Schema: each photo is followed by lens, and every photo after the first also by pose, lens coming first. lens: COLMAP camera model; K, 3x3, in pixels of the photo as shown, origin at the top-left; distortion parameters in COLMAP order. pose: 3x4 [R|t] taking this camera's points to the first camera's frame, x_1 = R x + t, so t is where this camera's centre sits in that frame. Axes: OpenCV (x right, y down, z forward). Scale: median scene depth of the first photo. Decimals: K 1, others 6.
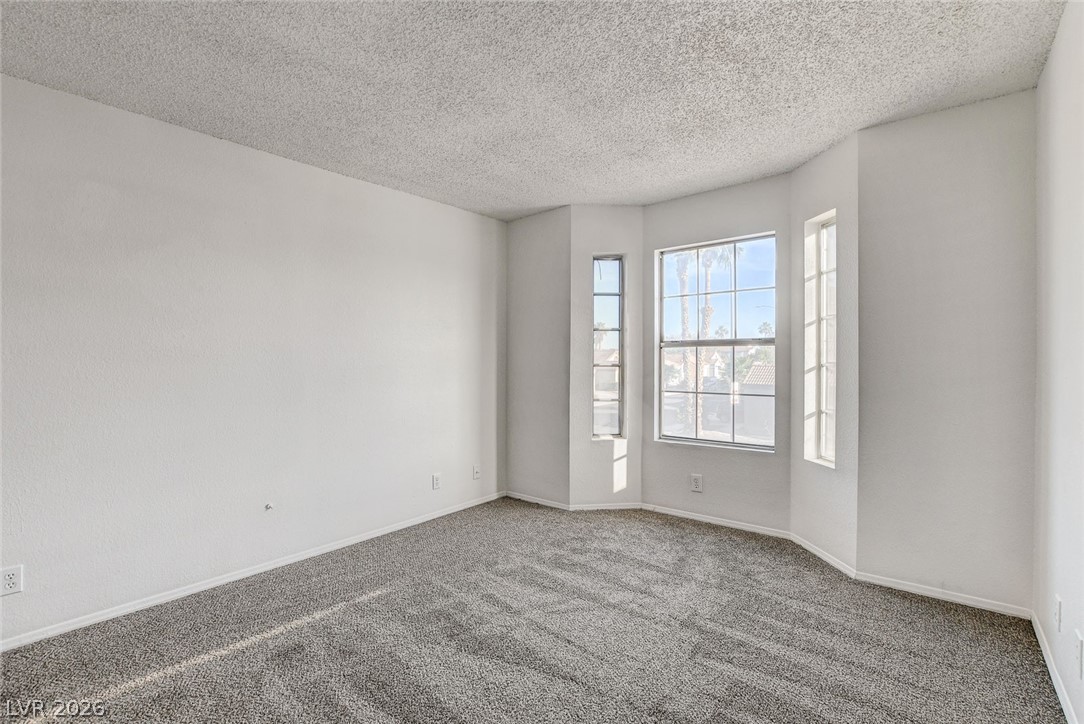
lens RADIAL K [[481.8, 0, 541.1], [0, 481.8, 362.0], [0, 0, 1]] dist [-0.013578, -0.000098]
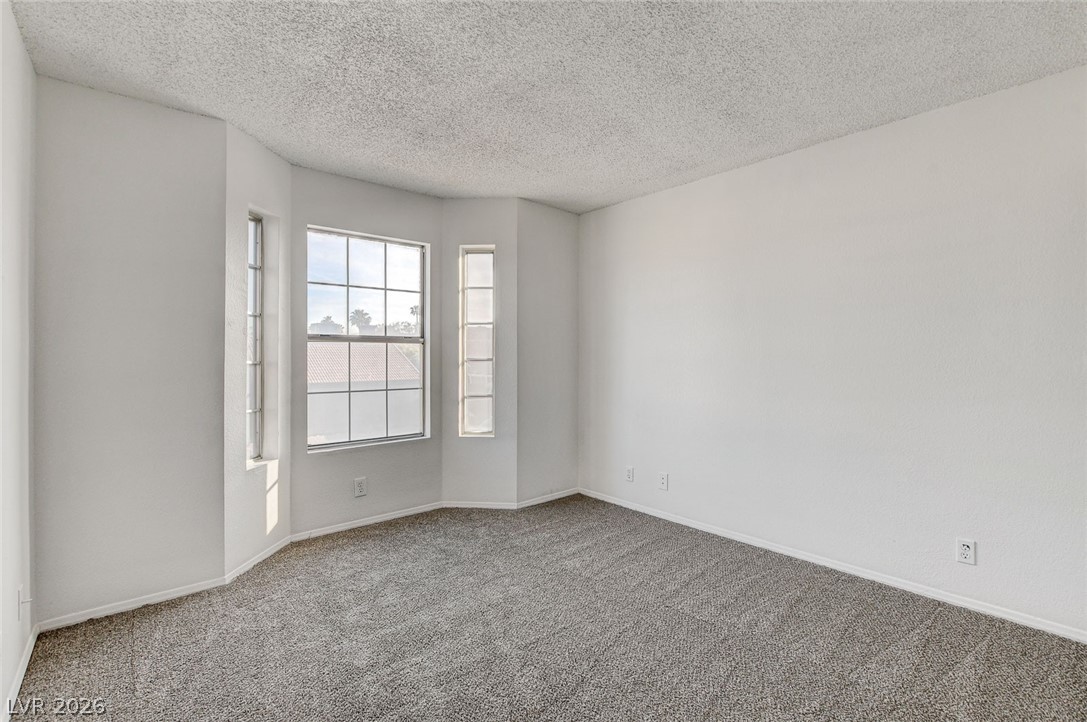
lens RADIAL K [[480.3, 0, 543.4], [0, 480.3, 358.3], [0, 0, 1]] dist [-0.017210, 0.000444]
pose [[0.172311, -0.001685, 0.985041, -0.546309], [0.003909, 0.999992, 0.001027, -0.000301], [-0.985035, 0.003674, 0.172317, 0.491504]]
